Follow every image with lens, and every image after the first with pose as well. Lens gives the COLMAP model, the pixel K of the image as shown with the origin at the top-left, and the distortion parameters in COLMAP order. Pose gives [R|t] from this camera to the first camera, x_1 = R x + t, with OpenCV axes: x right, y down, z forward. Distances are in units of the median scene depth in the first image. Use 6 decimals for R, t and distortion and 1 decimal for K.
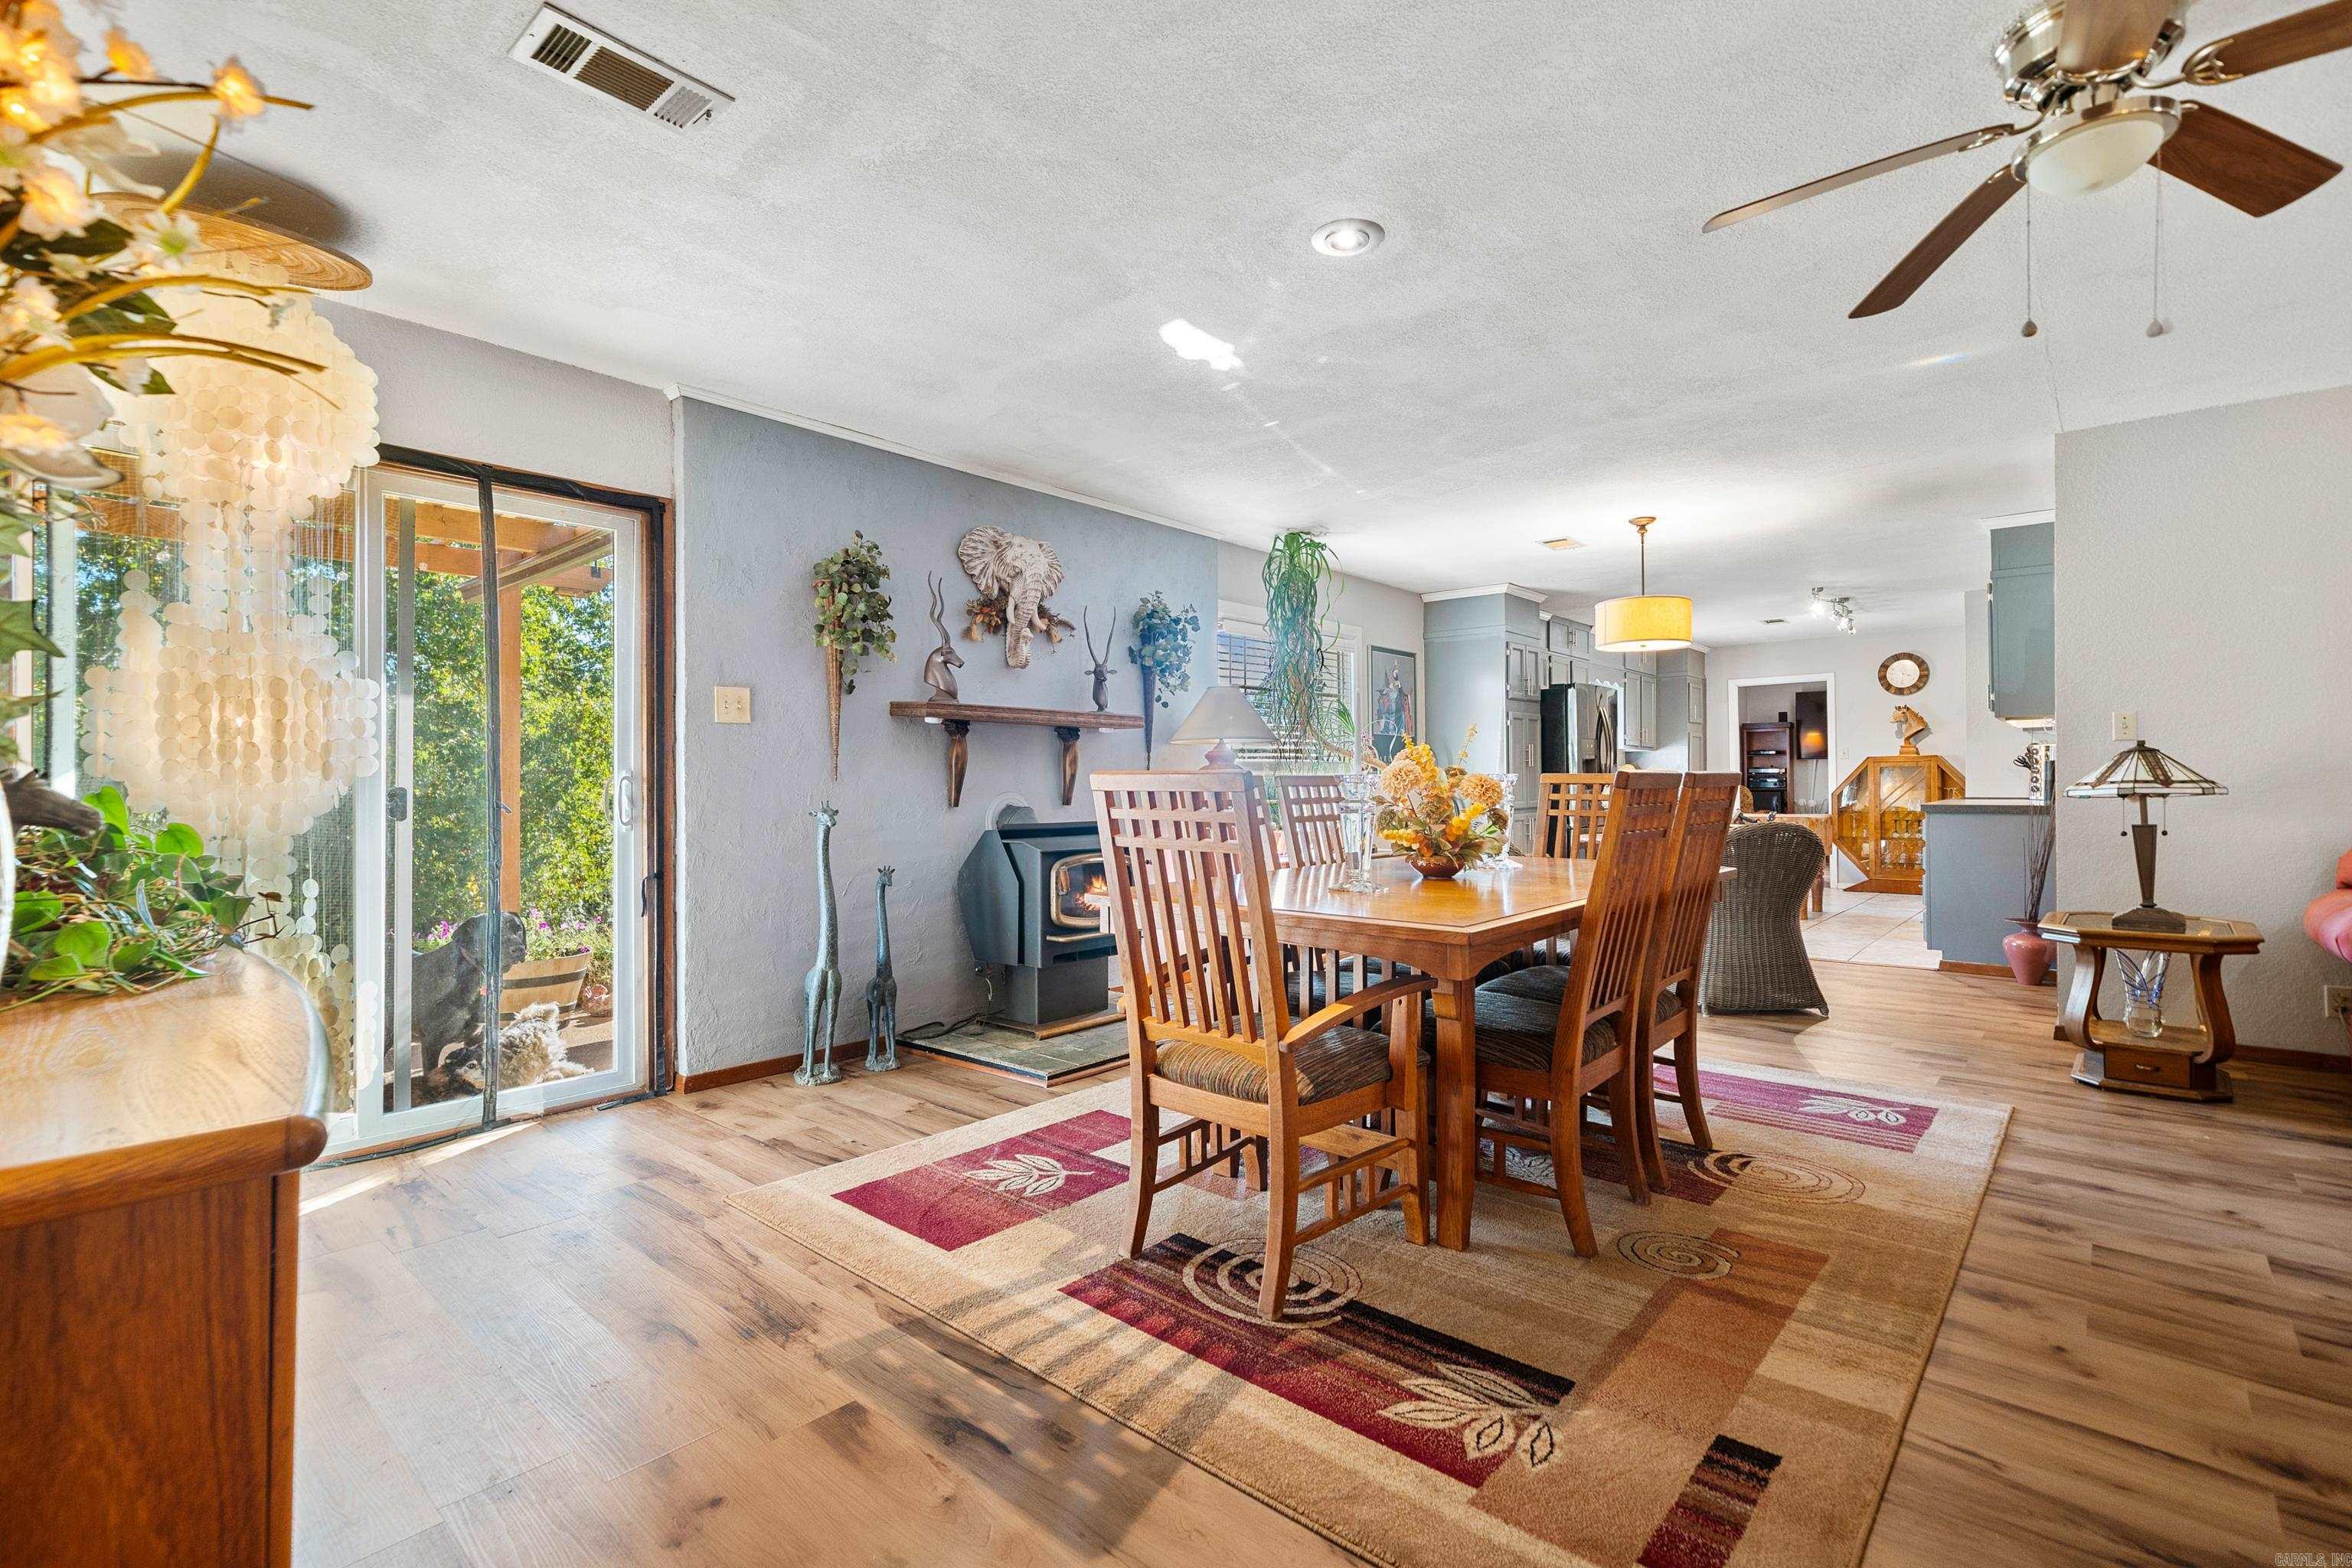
lens RADIAL K [[1061.0, 0, 1188.3], [0, 1061.0, 777.6], [0, 0, 1]] dist [0.001157, 0.000932]
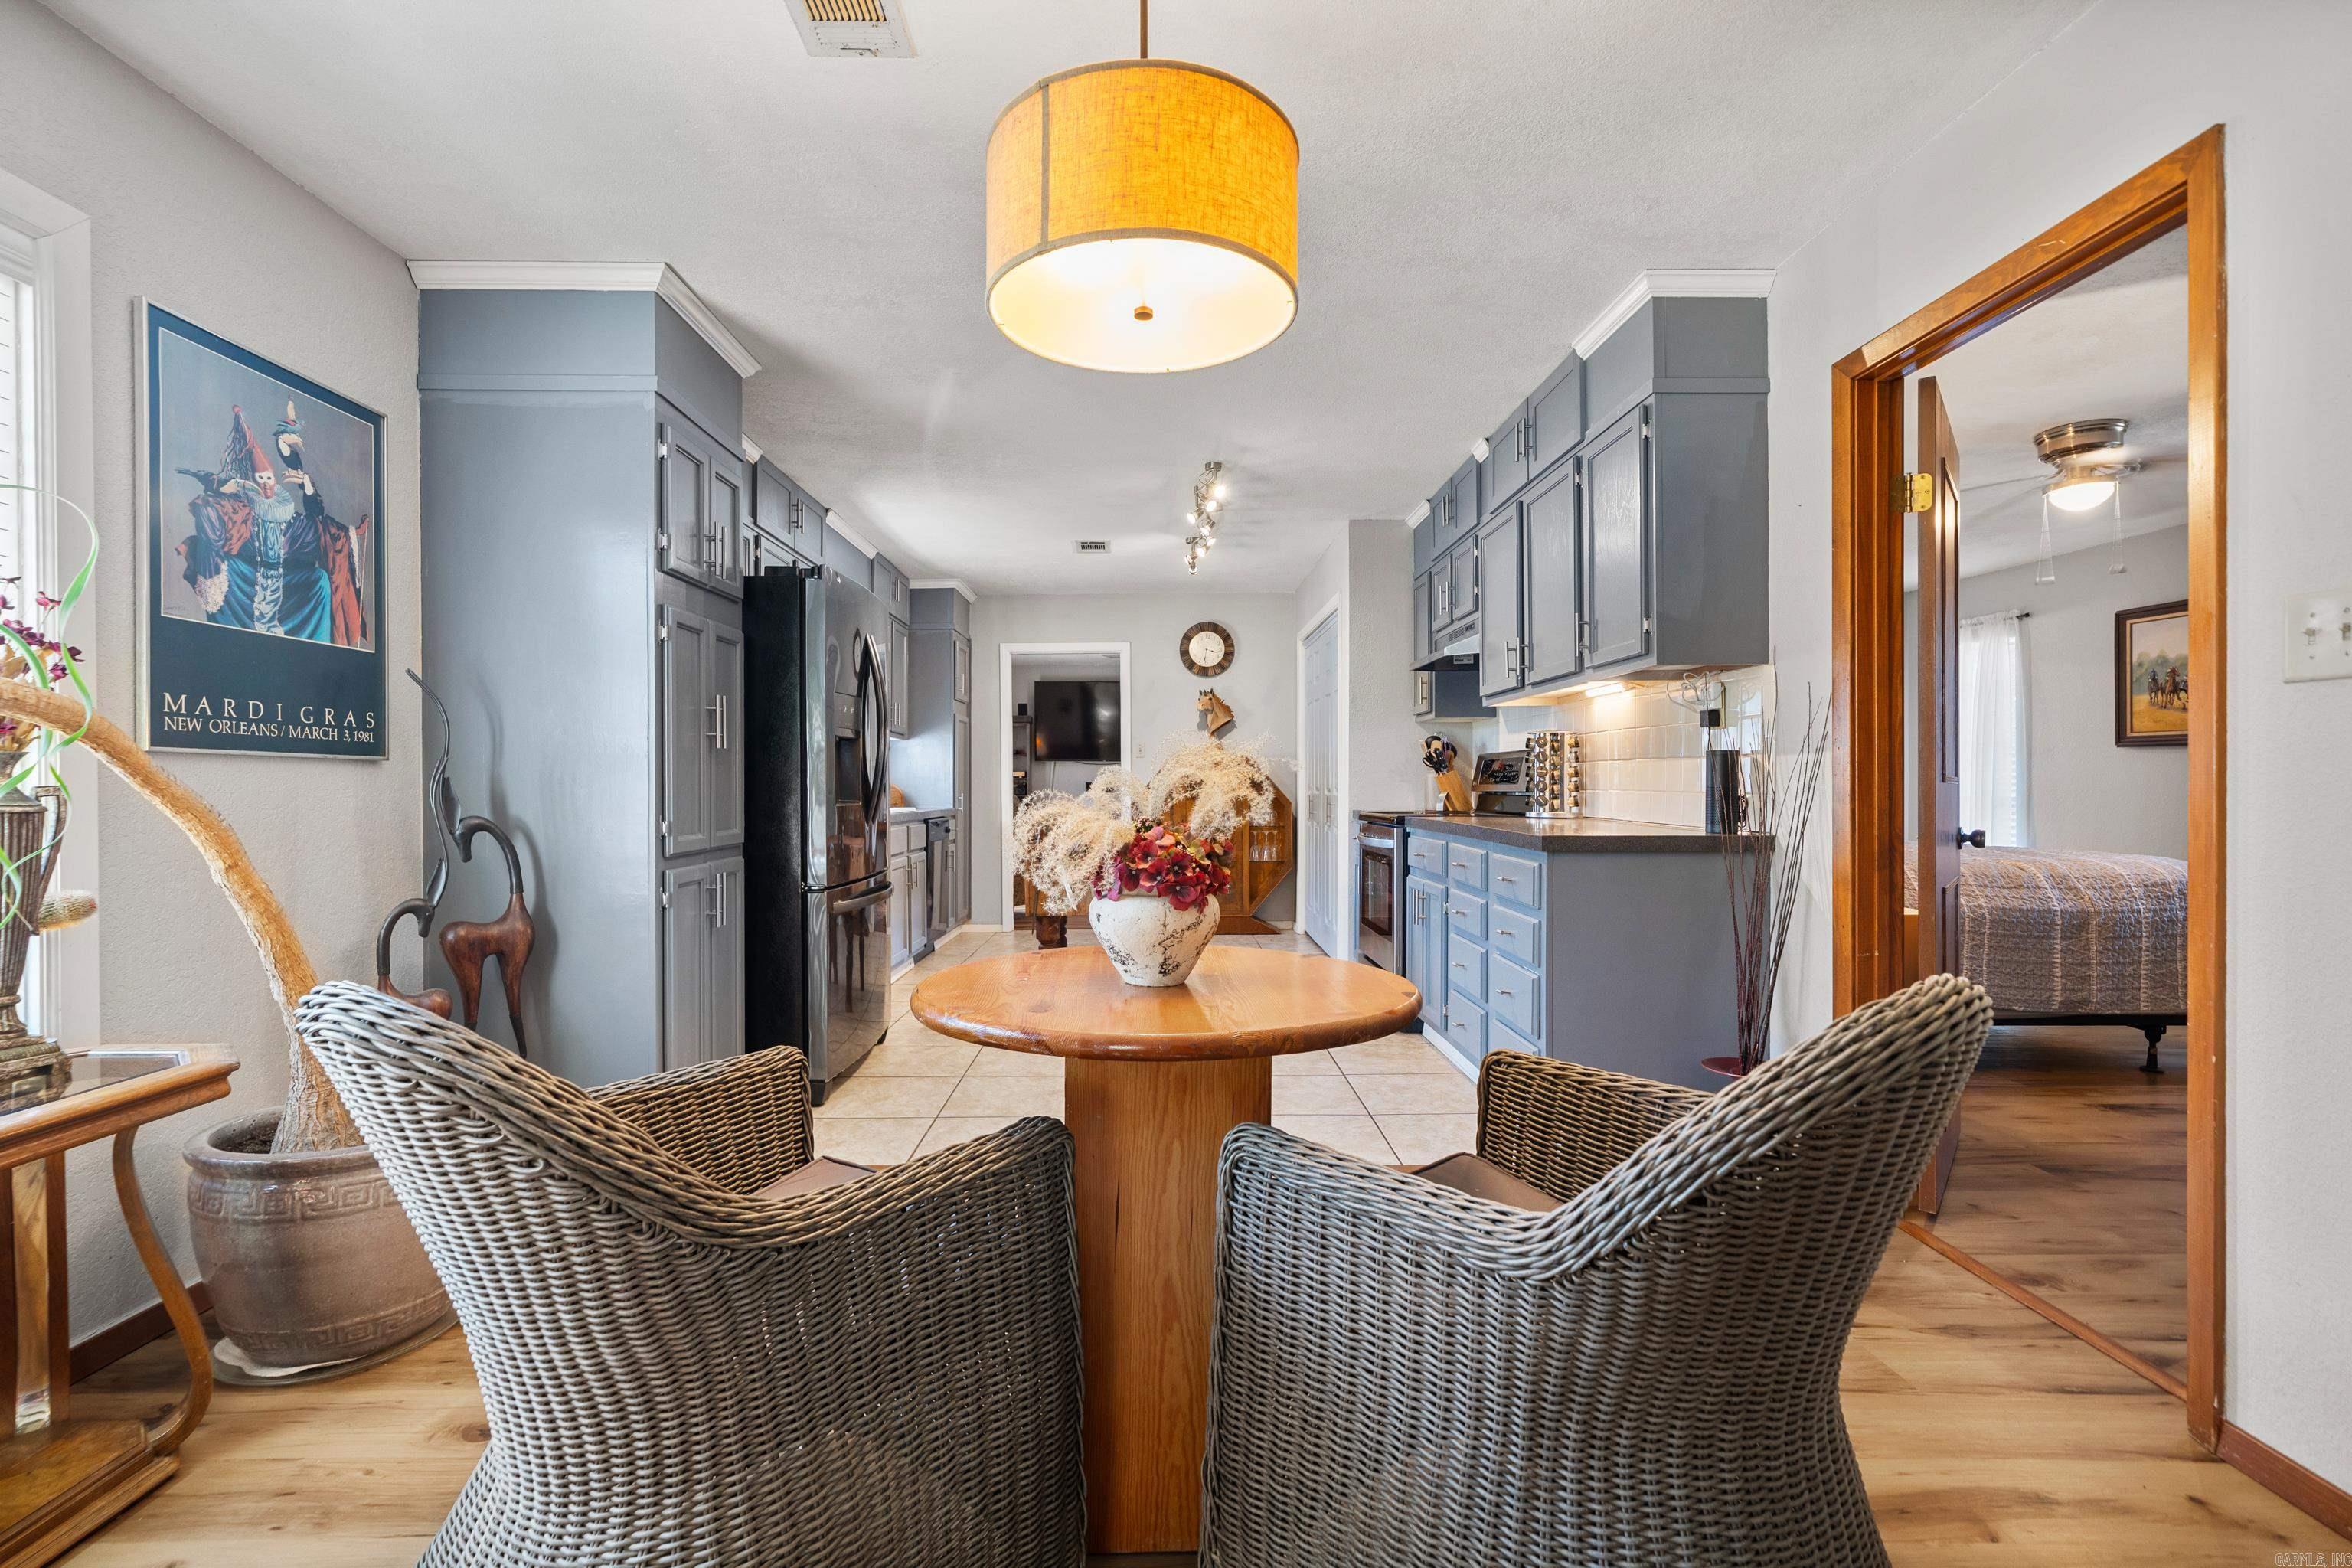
lens RADIAL K [[1043.2, 0, 1139.1], [0, 1043.2, 787.7], [0, 0, 1]] dist [-0.000266, 0.000218]
pose [[0.763010, 0.003414, 0.646377, 0.370752], [-0.006852, 0.999973, 0.002807, 0.004509], [-0.646350, -0.006571, 0.763013, 1.173607]]
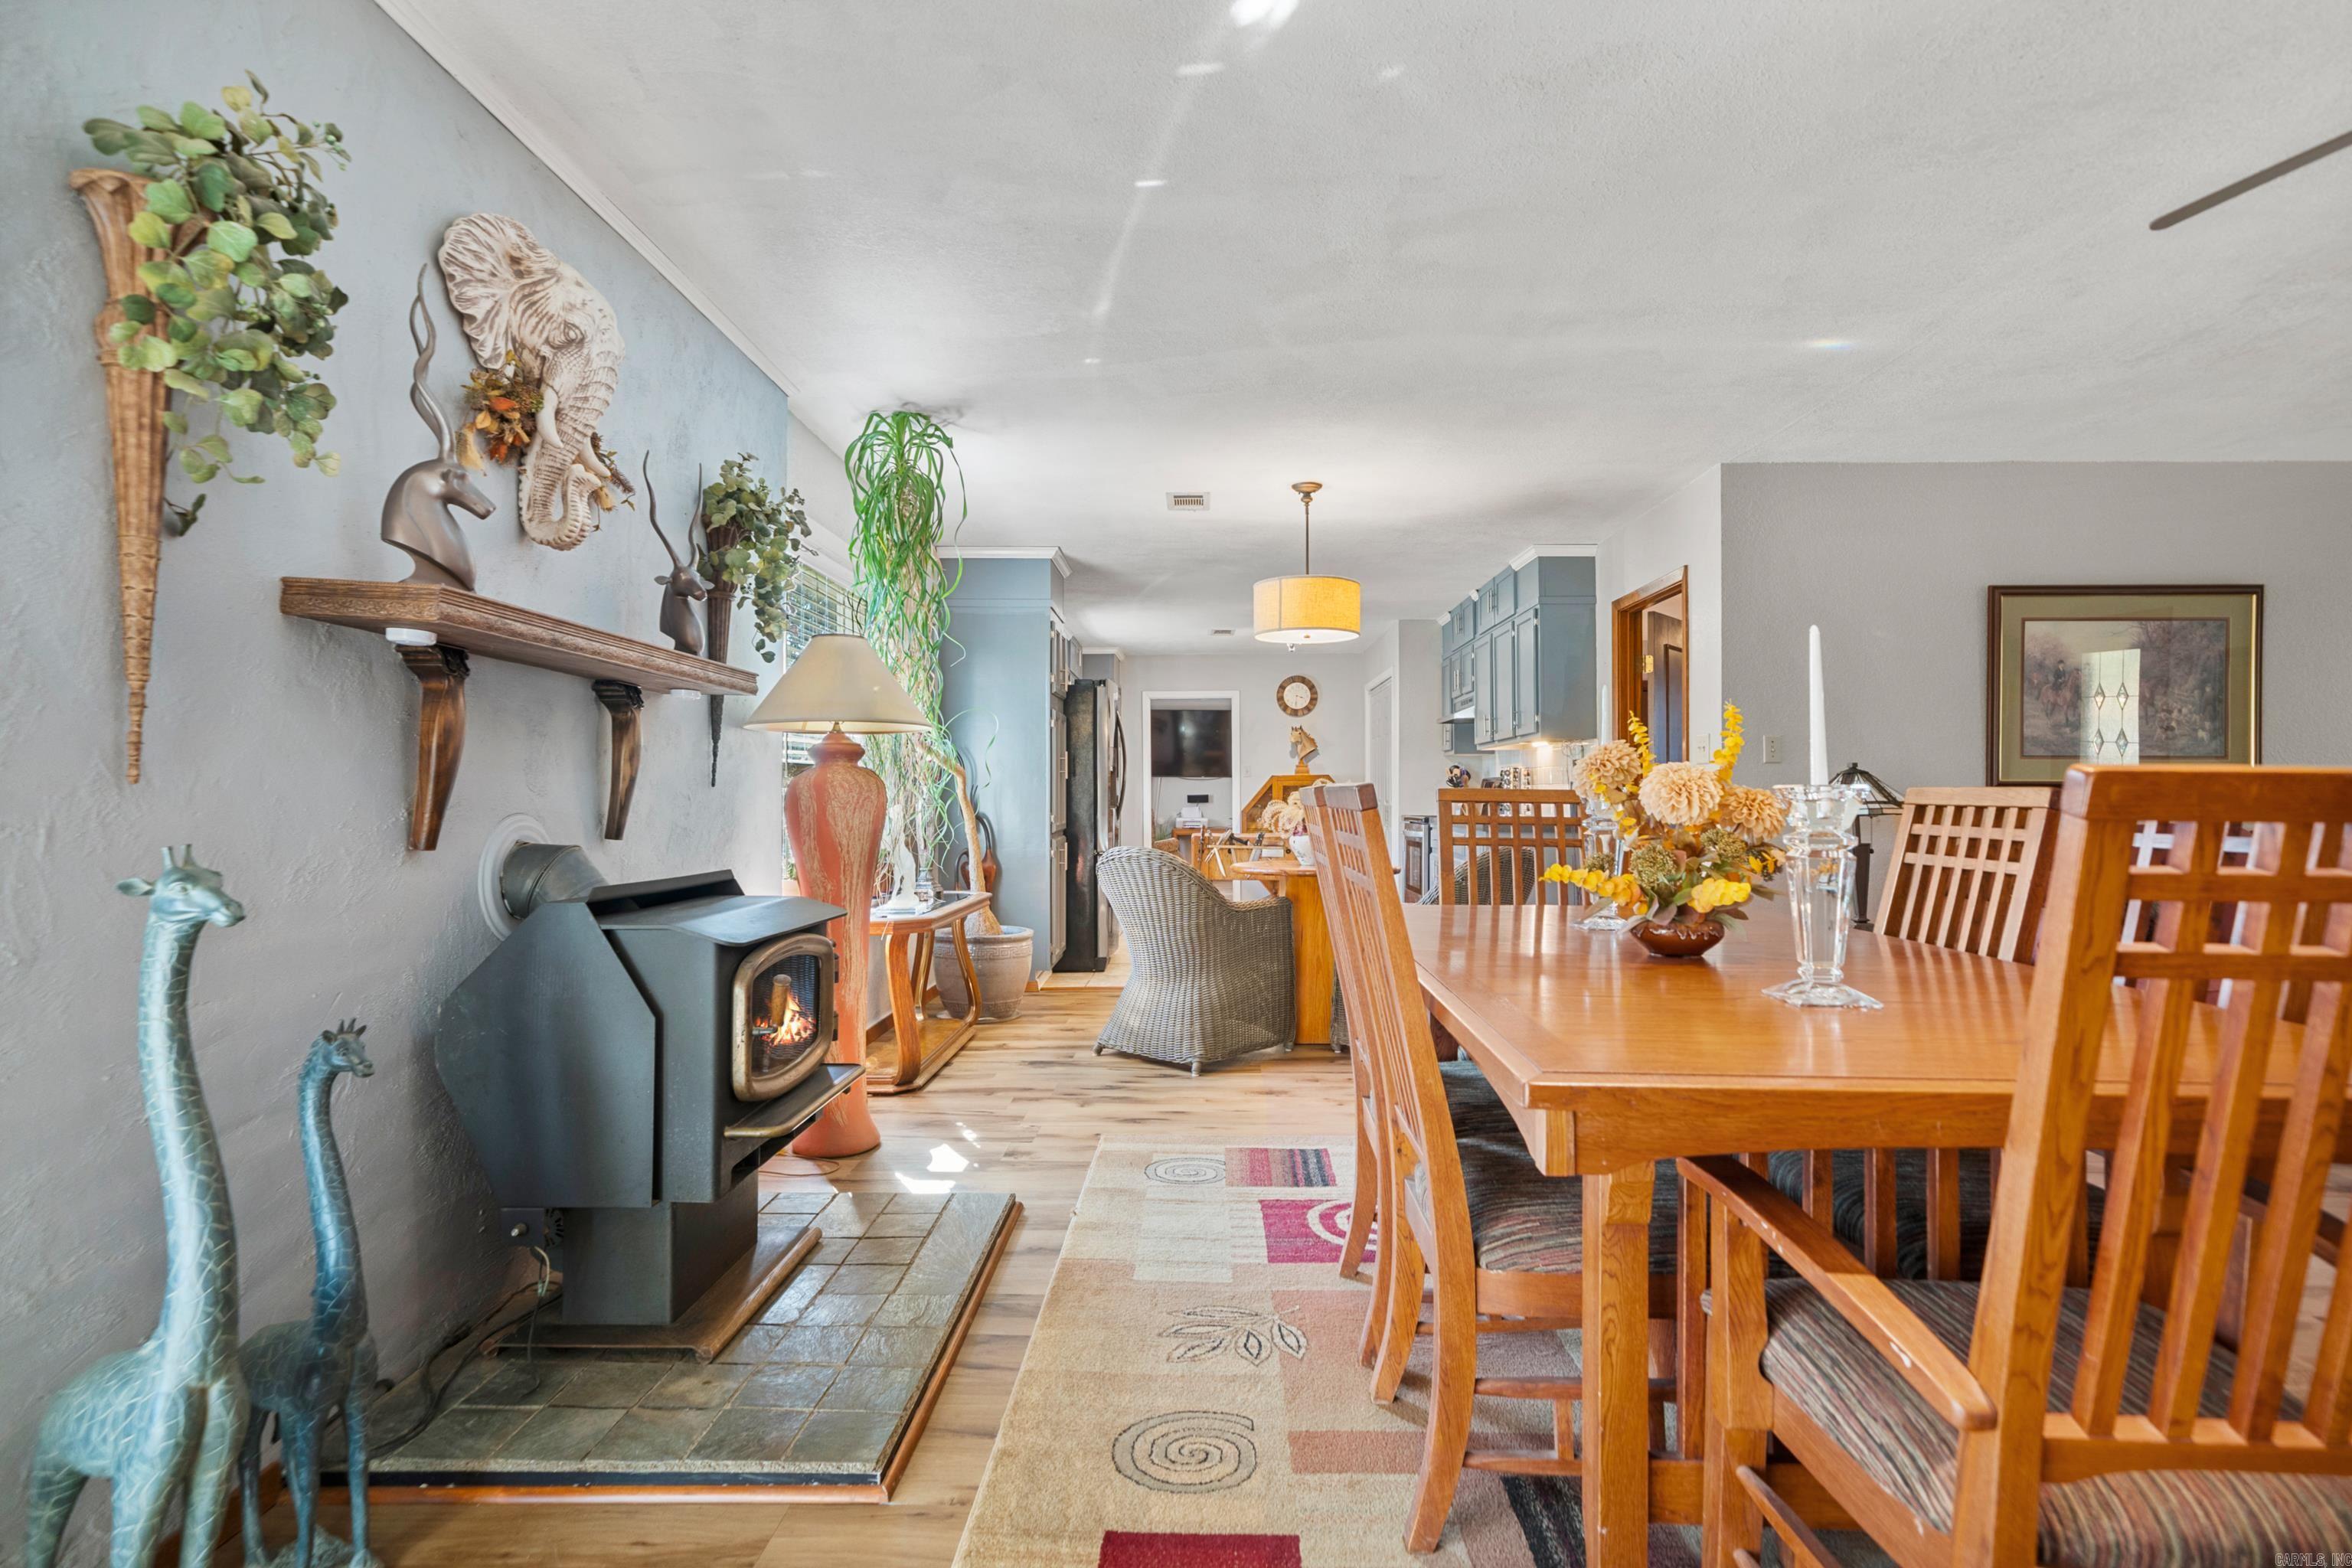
lens RADIAL K [[1144.8, 0, 1176.0], [0, 1144.8, 784.0], [0, 0, 1]] dist [0.001108, -0.000475]
pose [[0.773450, 0.014421, 0.633693, -0.331989], [-0.009769, 0.999894, -0.010831, 0.004126], [-0.633782, 0.002186, 0.773509, 0.547310]]
